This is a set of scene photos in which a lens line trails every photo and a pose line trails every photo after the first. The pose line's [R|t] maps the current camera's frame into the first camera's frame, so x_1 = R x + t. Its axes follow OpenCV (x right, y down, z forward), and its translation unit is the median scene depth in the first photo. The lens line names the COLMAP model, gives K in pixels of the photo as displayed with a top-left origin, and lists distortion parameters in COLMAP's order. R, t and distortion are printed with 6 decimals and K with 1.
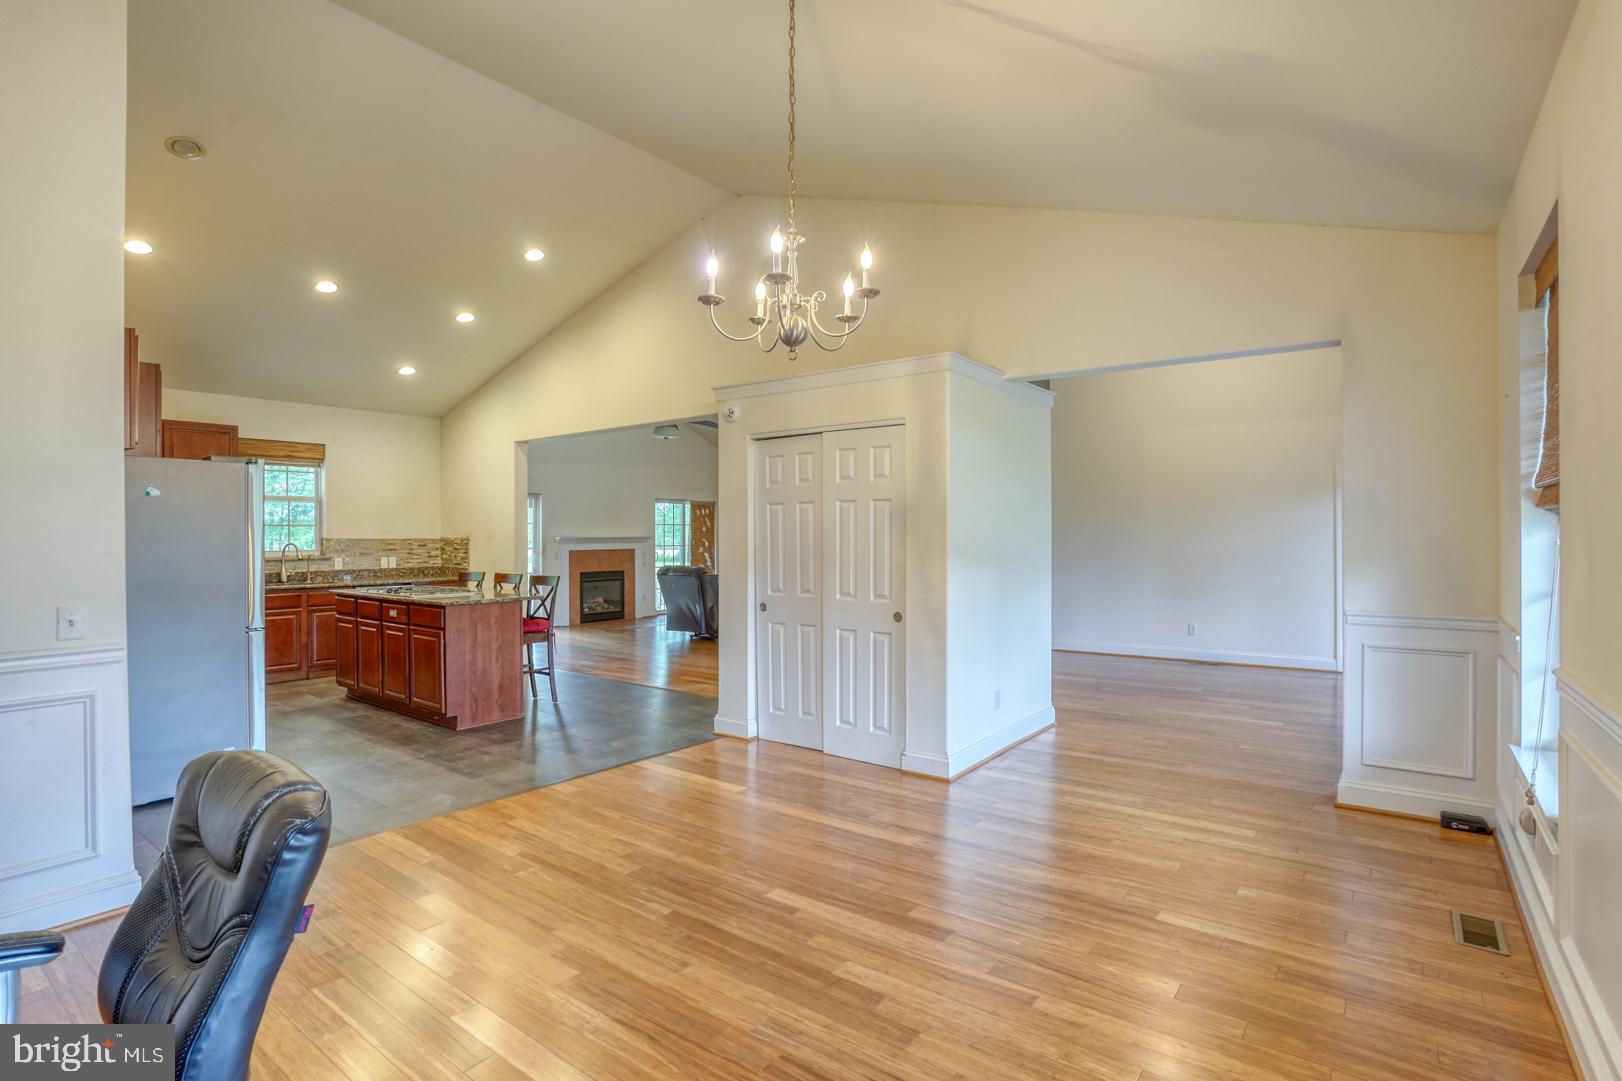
lens RADIAL K [[802.3, 0, 791.1], [0, 802.3, 542.3], [0, 0, 1]] dist [-0.040822, 0.000356]
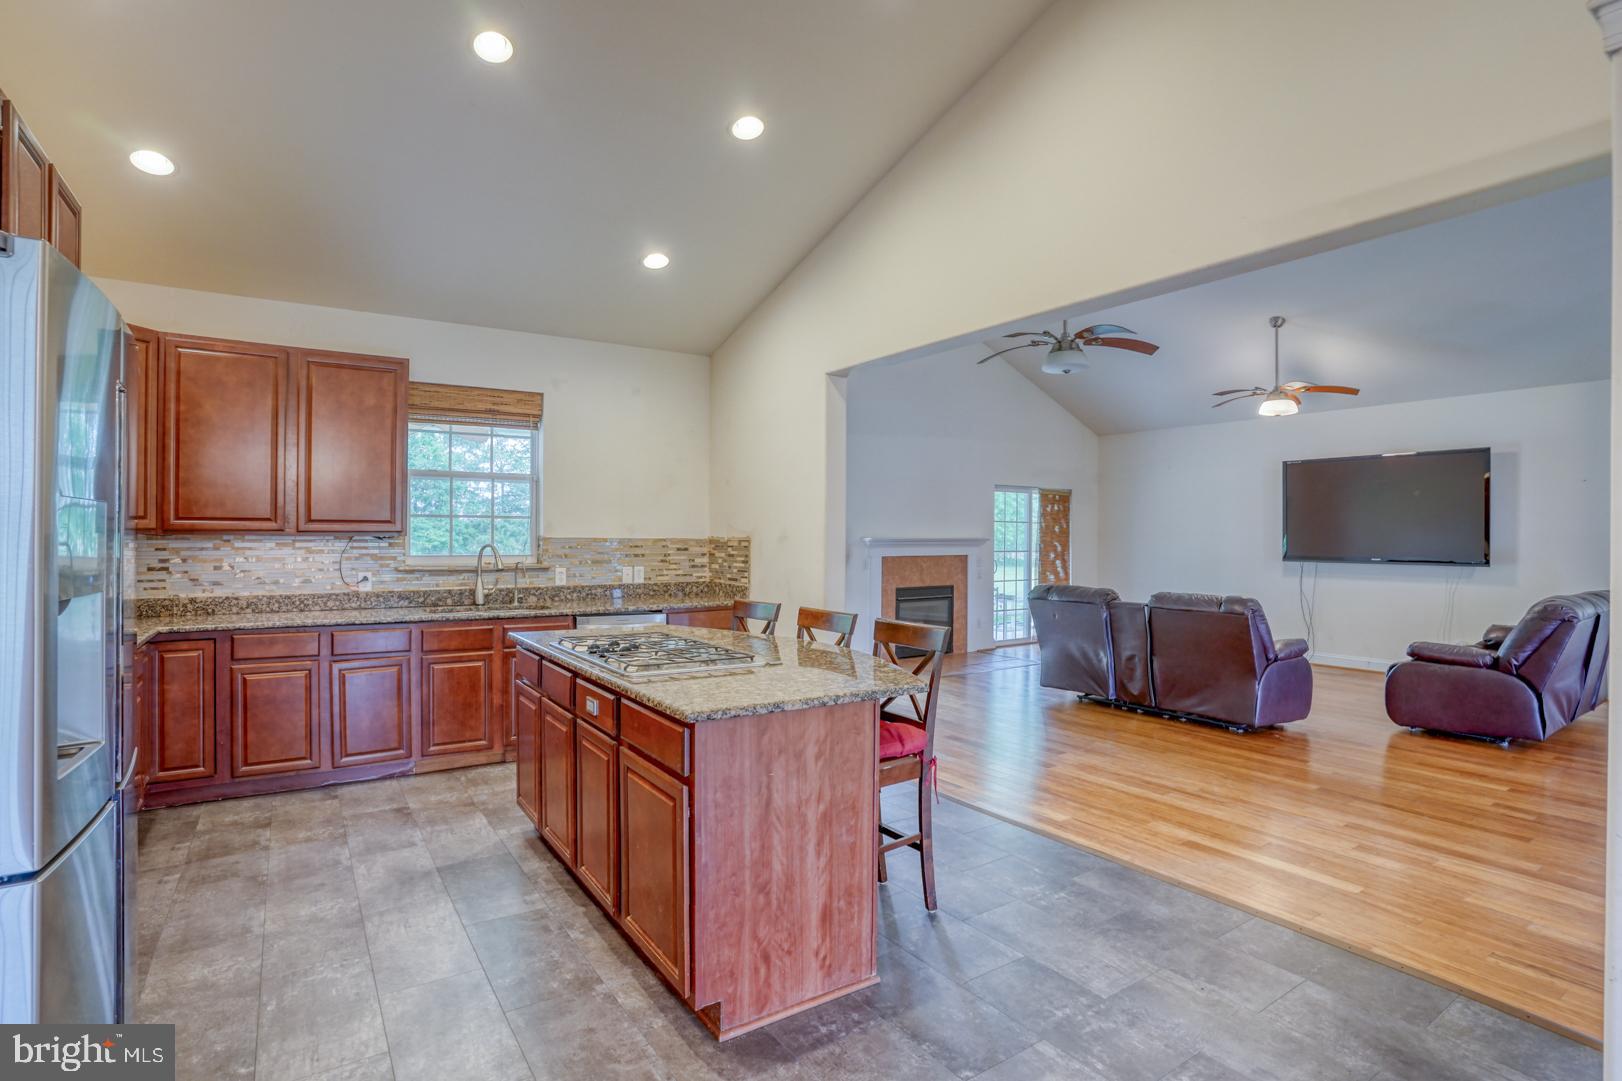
lens RADIAL K [[800.8, 0, 817.6], [0, 800.8, 538.0], [0, 0, 1]] dist [-0.038105, 0.000326]
pose [[0.956281, 0.007164, -0.292361, -0.179679], [-0.009106, 0.999945, -0.005281, -0.002911], [0.292307, 0.007713, 0.956294, 0.437938]]
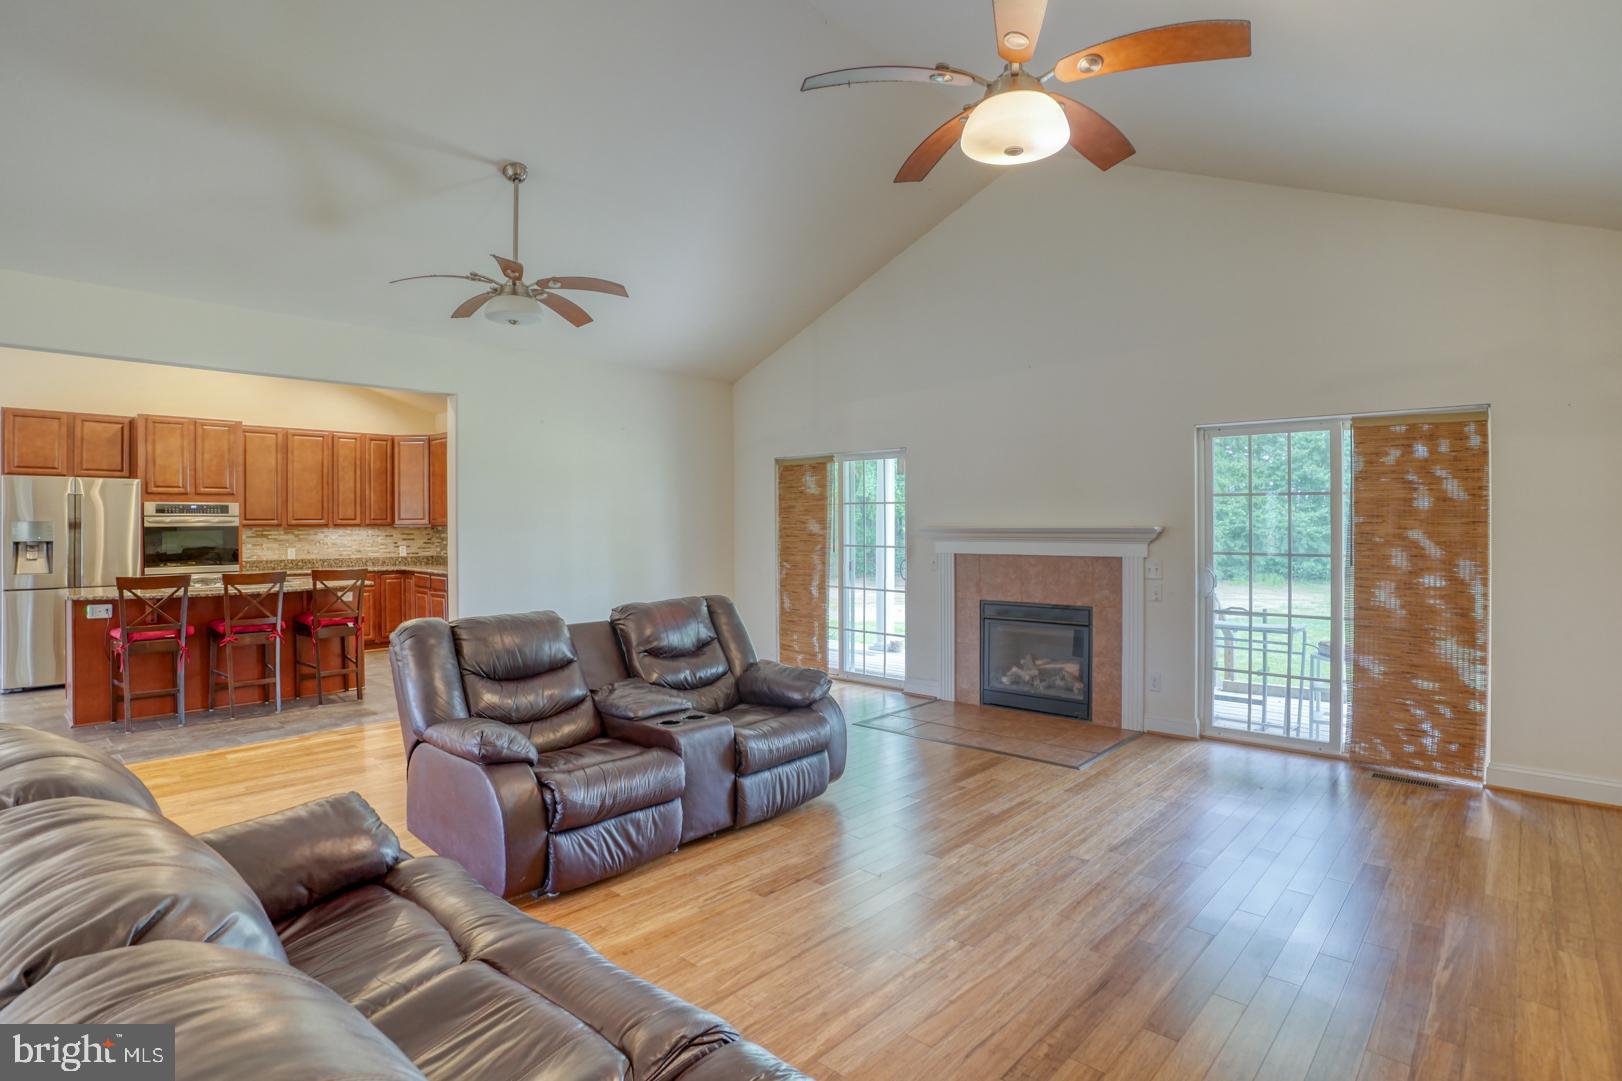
lens RADIAL K [[812.0, 0, 811.0], [0, 812.0, 540.5], [0, 0, 1]] dist [-0.111898, 0.055290]
pose [[-0.061370, 0.020758, -0.997899, 0.339008], [-0.006899, 0.999751, 0.021221, -0.012023], [0.998091, 0.008186, -0.061212, 1.360267]]
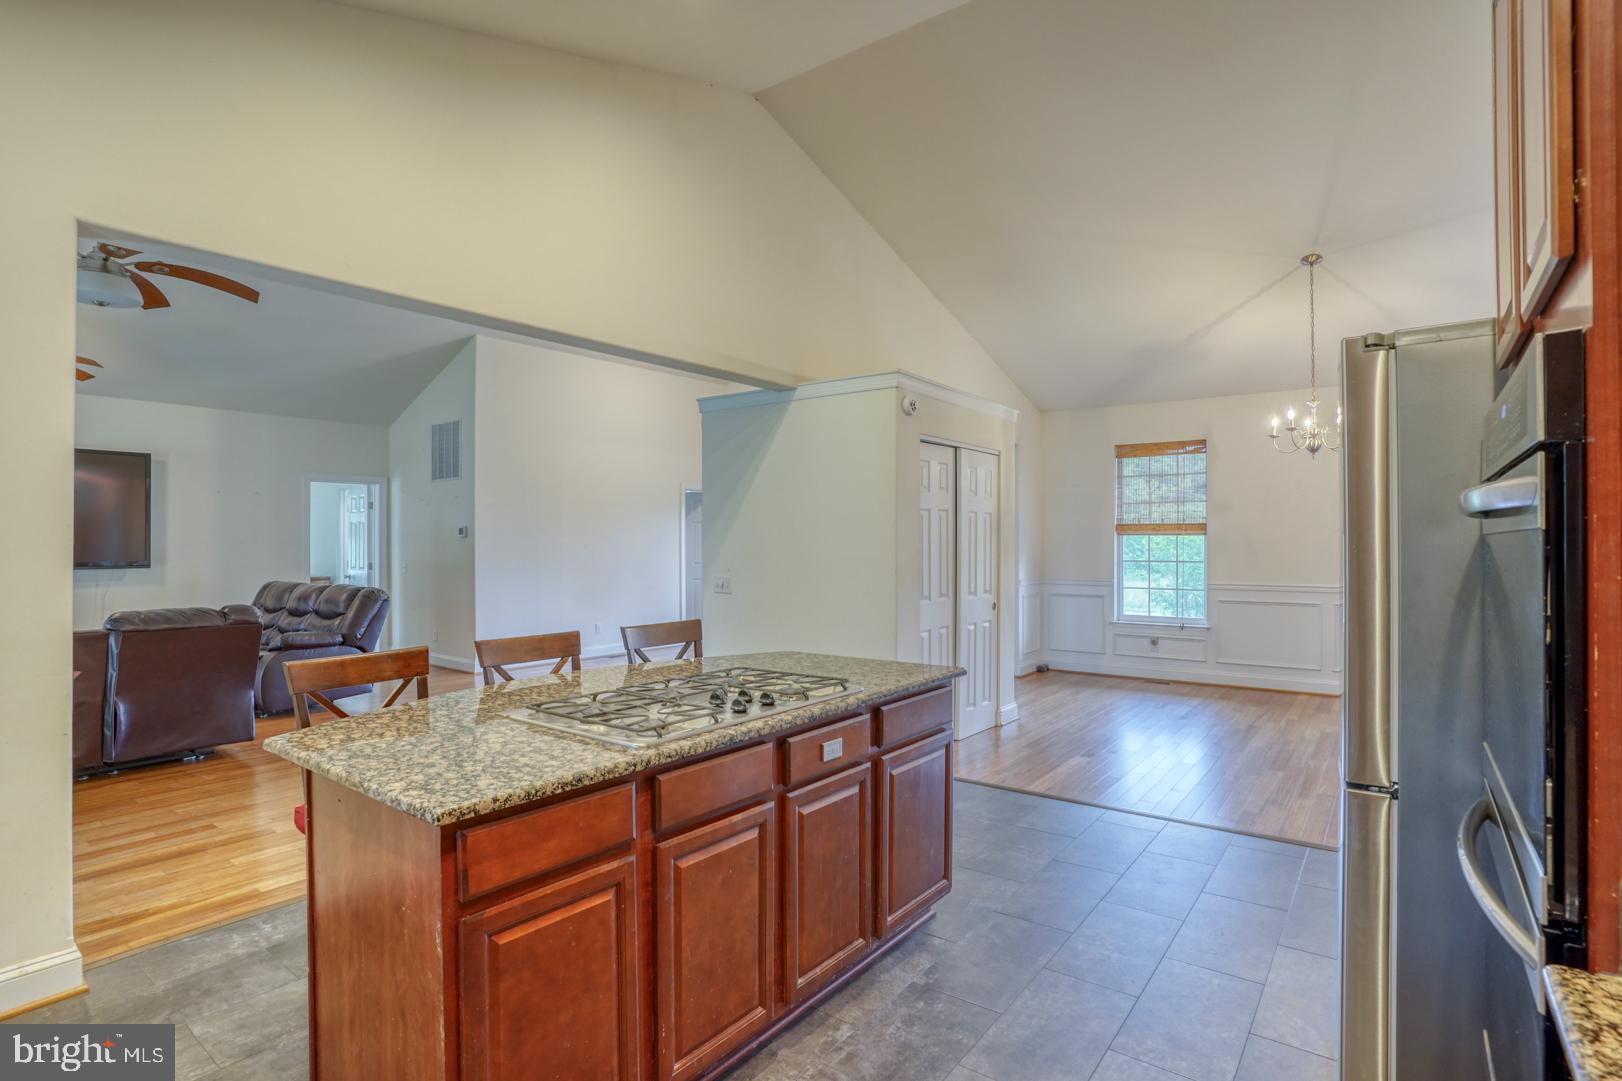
lens RADIAL K [[812.0, 0, 811.0], [0, 812.0, 540.5], [0, 0, 1]] dist [-0.111898, 0.055290]
pose [[-0.028375, 0.003641, 0.999591, -0.625460], [0.010846, 0.999936, -0.003335, -0.003396], [-0.999539, 0.010747, -0.028413, 0.735114]]
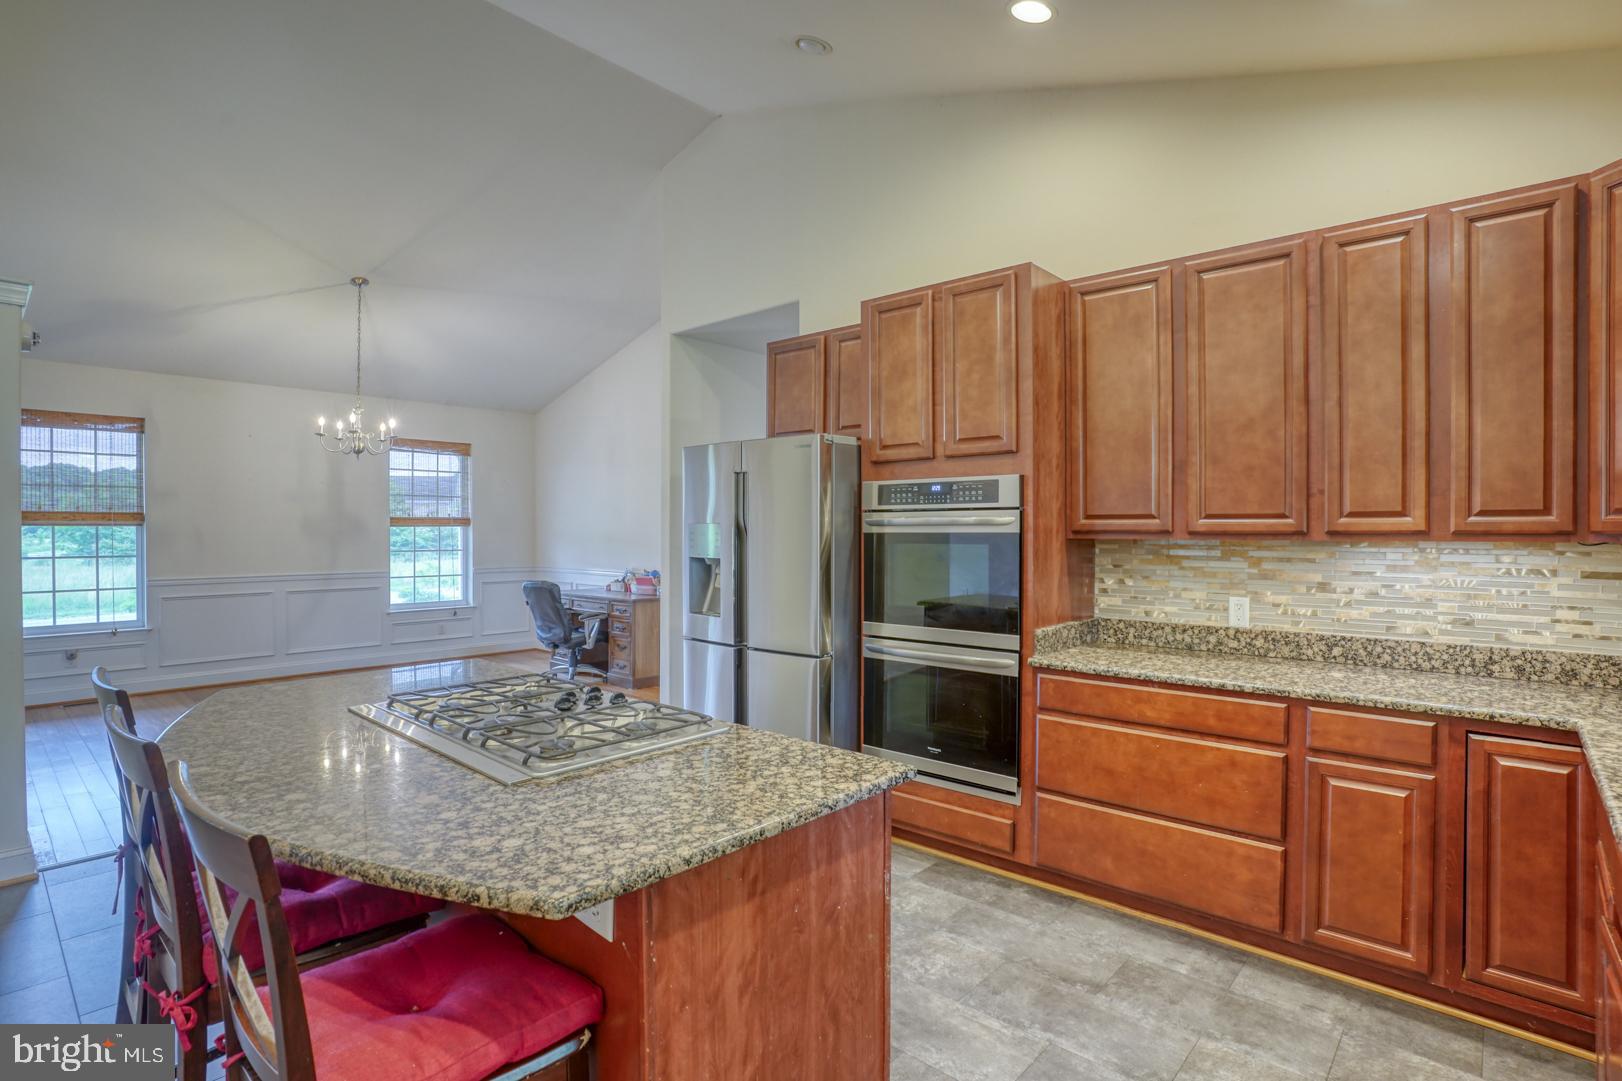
lens RADIAL K [[812.8, 0, 798.3], [0, 812.8, 546.8], [0, 0, 1]] dist [-0.068063, 0.025731]
pose [[-0.997345, -0.000702, 0.072825, -0.448511], [0.001654, 0.999477, 0.032286, -0.011425], [-0.072809, 0.032320, -0.996822, 1.010760]]
